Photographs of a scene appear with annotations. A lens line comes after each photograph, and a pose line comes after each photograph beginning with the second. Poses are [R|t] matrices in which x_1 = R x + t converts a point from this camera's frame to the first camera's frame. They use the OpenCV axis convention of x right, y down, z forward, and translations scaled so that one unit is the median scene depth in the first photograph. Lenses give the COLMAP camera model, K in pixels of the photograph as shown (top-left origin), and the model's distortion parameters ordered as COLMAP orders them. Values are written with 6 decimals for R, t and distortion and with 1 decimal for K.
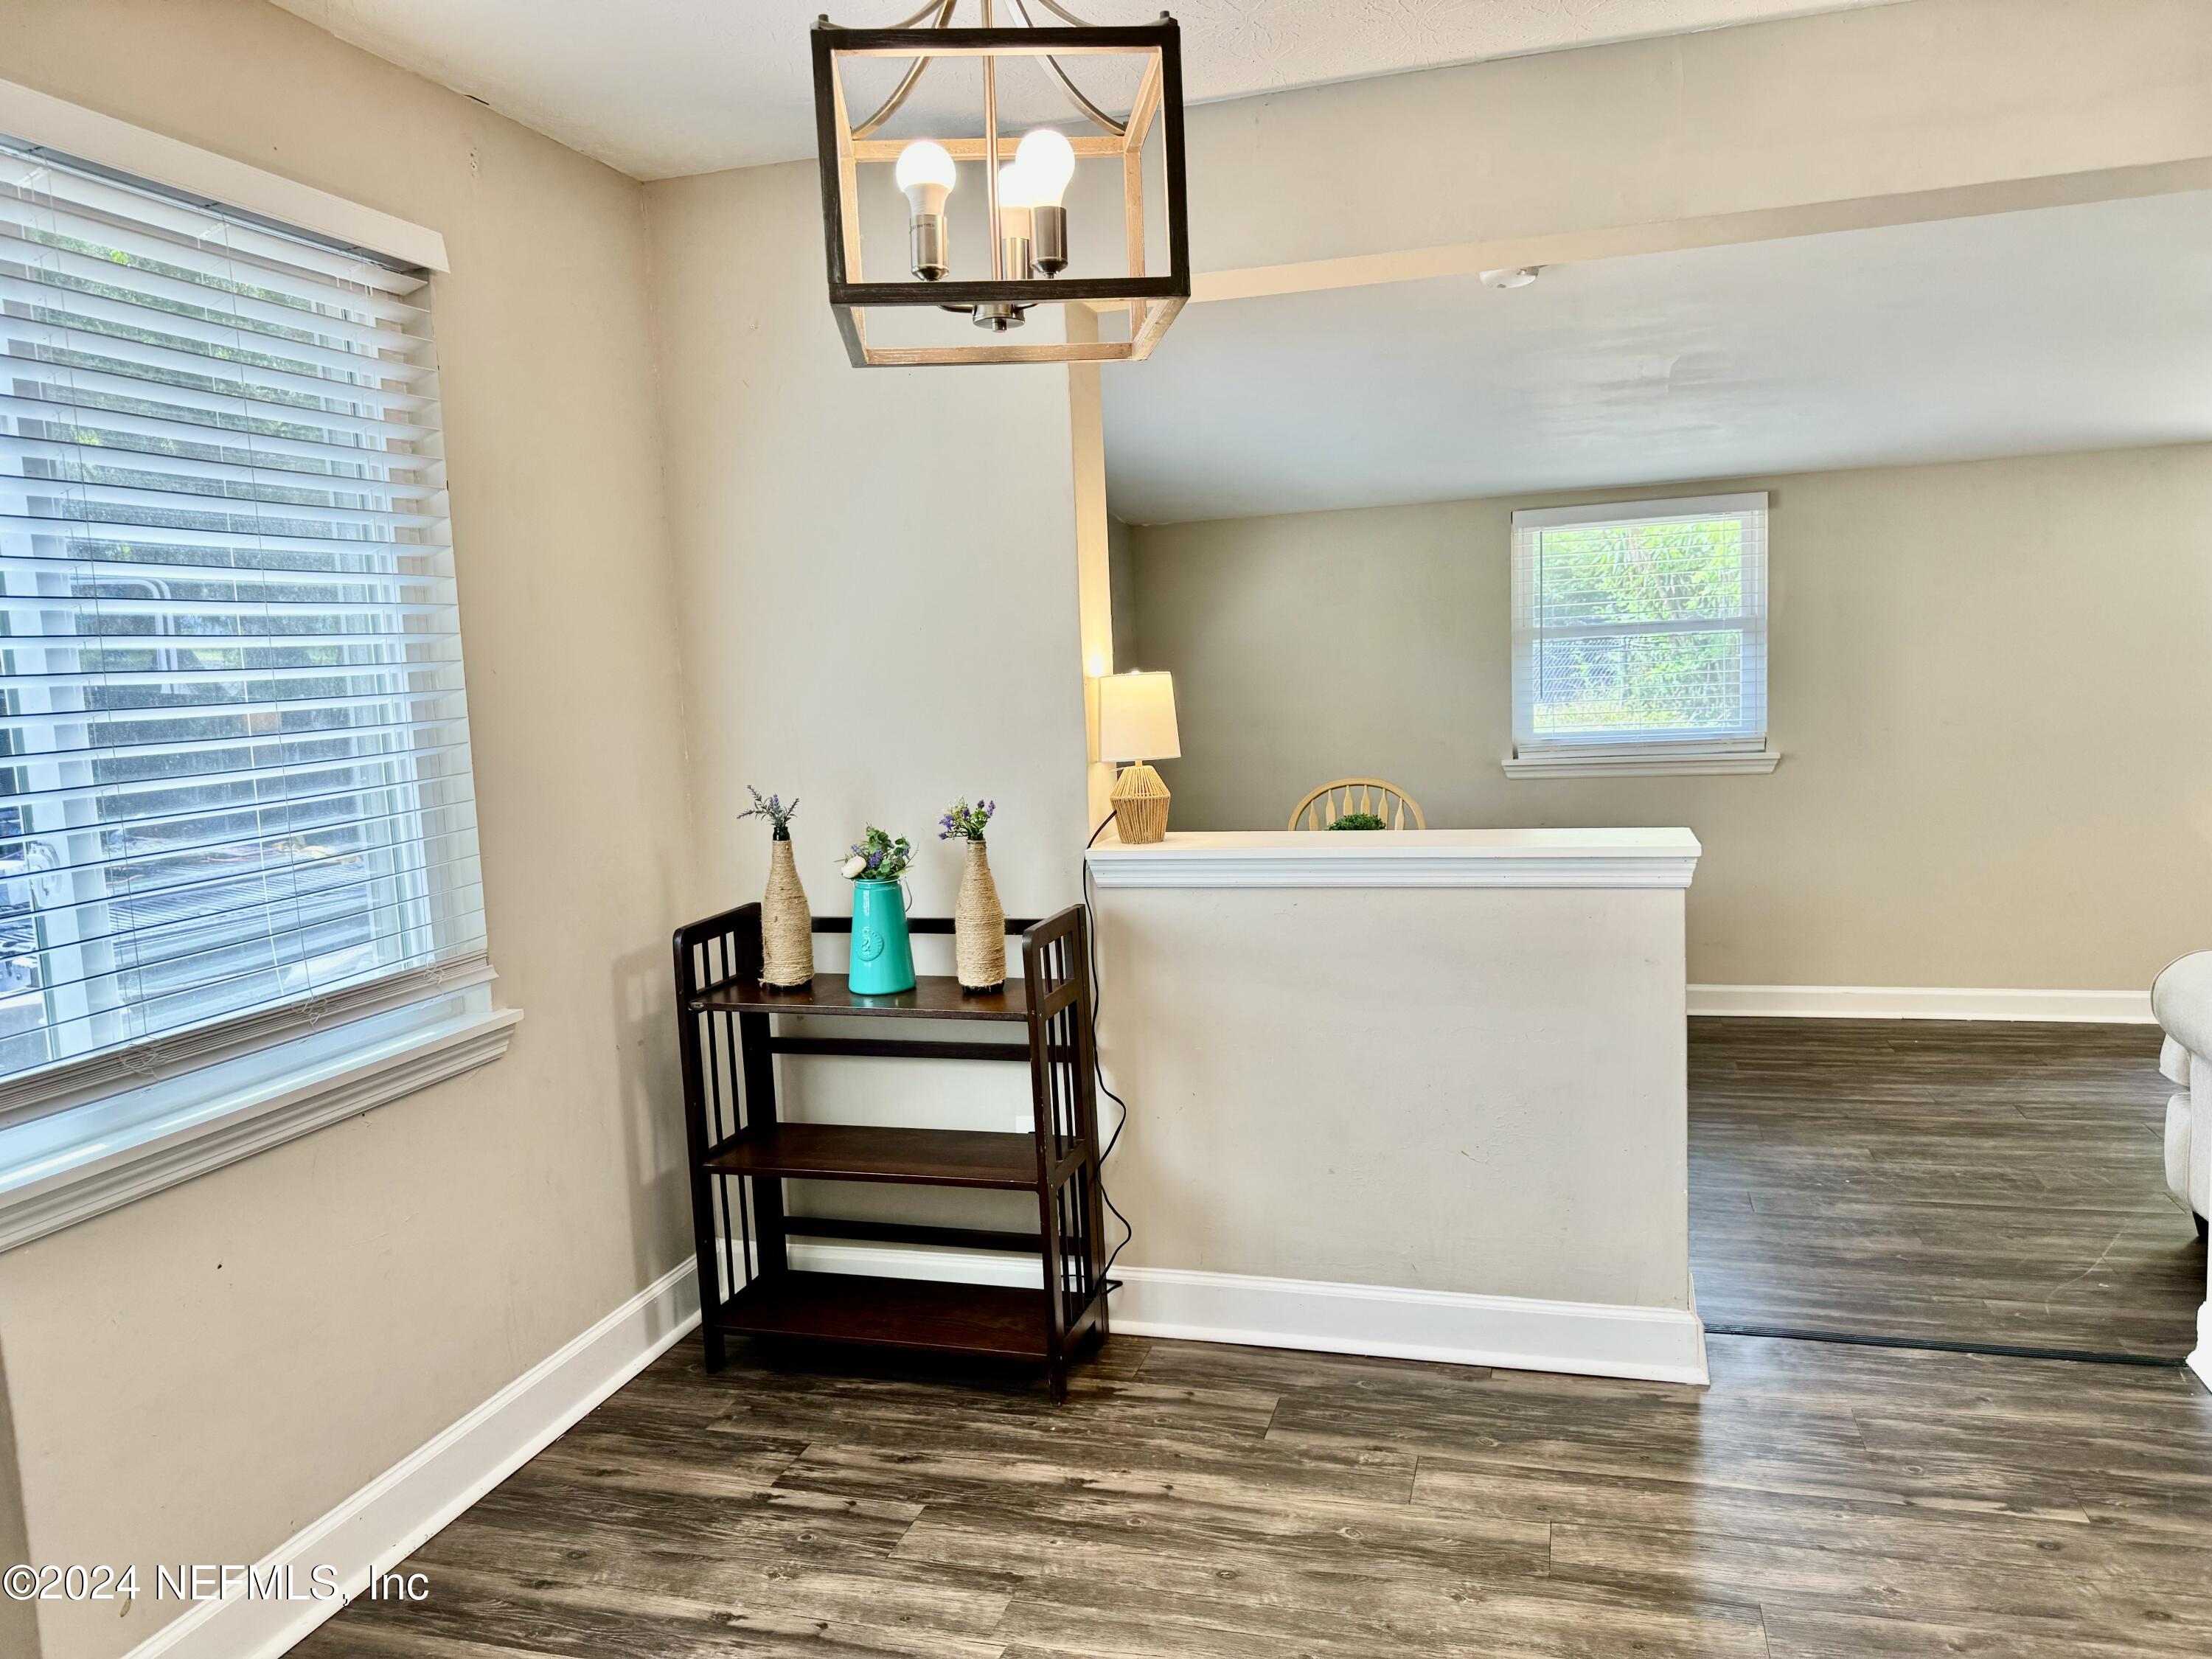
lens RADIAL K [[1576.1, 0, 1116.7], [0, 1576.1, 803.2], [0, 0, 1]] dist [0.043495, -0.041426]
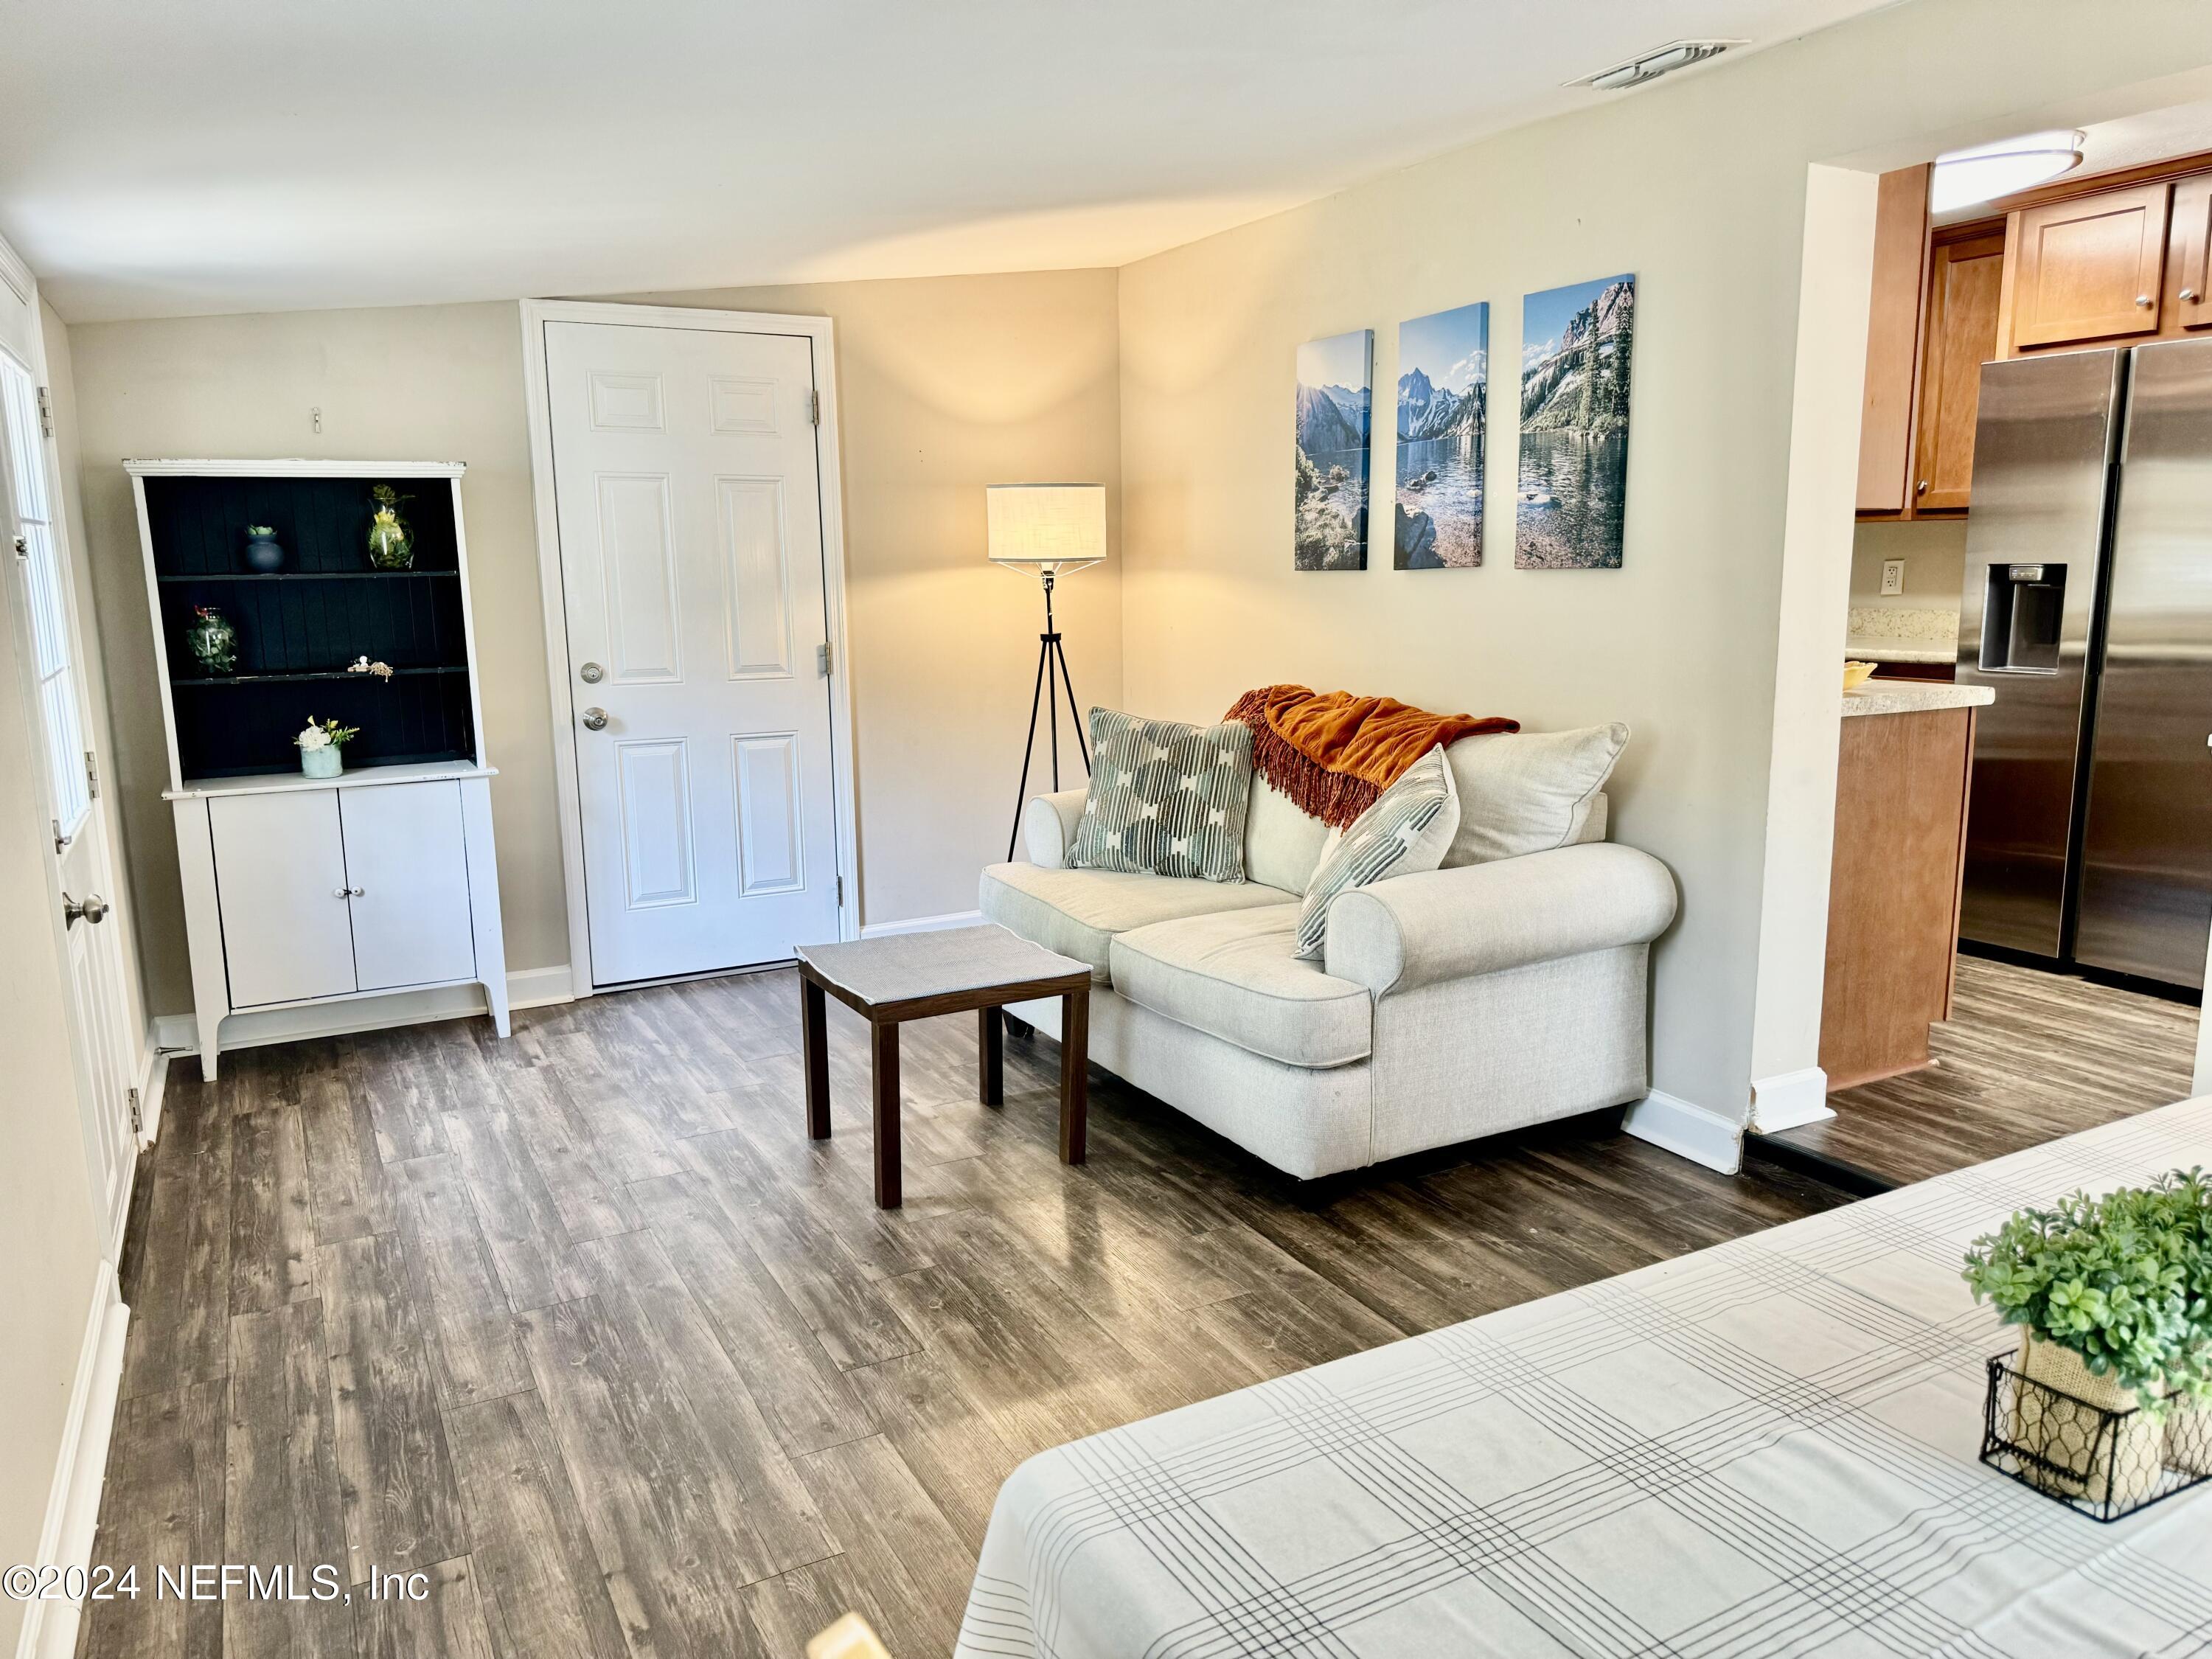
lens RADIAL K [[1549.2, 0, 1090.3], [0, 1549.2, 843.6], [0, 0, 1]] dist [0.069345, -0.095028]
pose [[-0.693037, -0.078185, 0.716650, 0.180715], [0.108506, 0.971463, 0.210915, -0.176056], [-0.712690, 0.223933, -0.664776, 2.091568]]
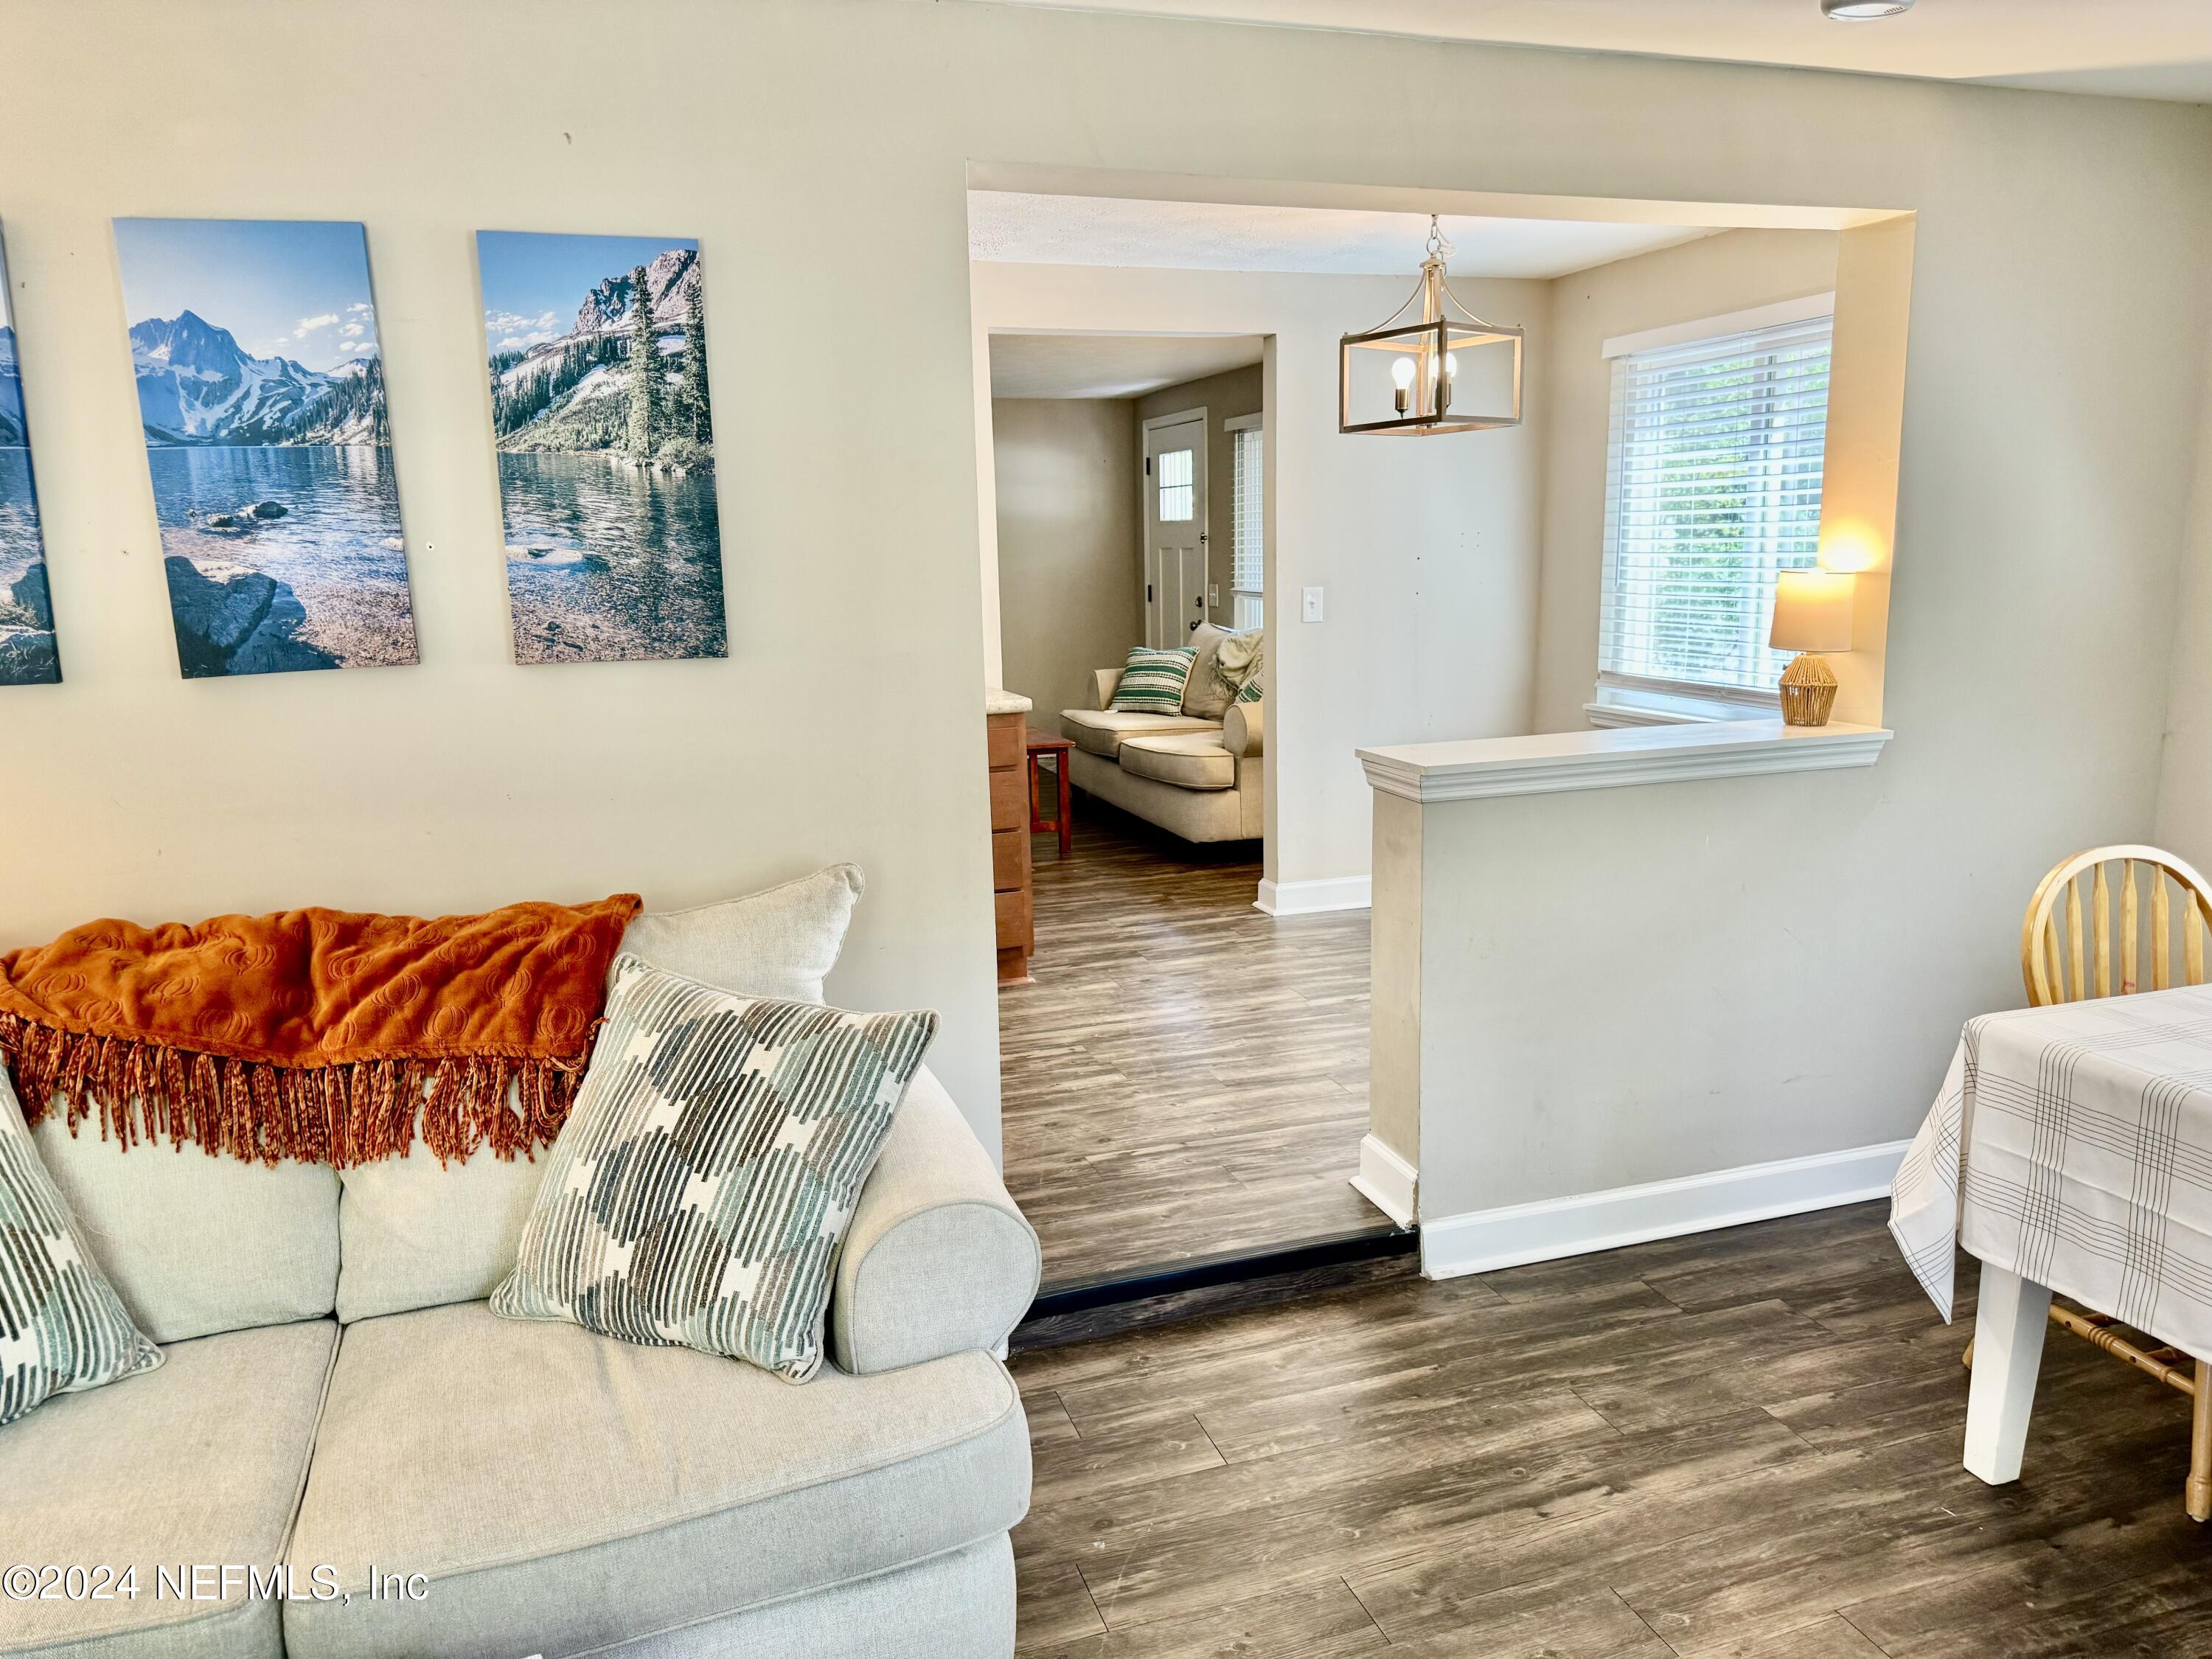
lens RADIAL K [[1565.1, 0, 1104.8], [0, 1565.1, 837.6], [0, 0, 1]] dist [0.024938, -0.025460]
pose [[-0.826215, 0.164014, -0.538951, 1.120806], [0.005866, 0.959134, 0.282891, -0.232880], [0.563324, 0.230568, -0.793413, 1.763276]]
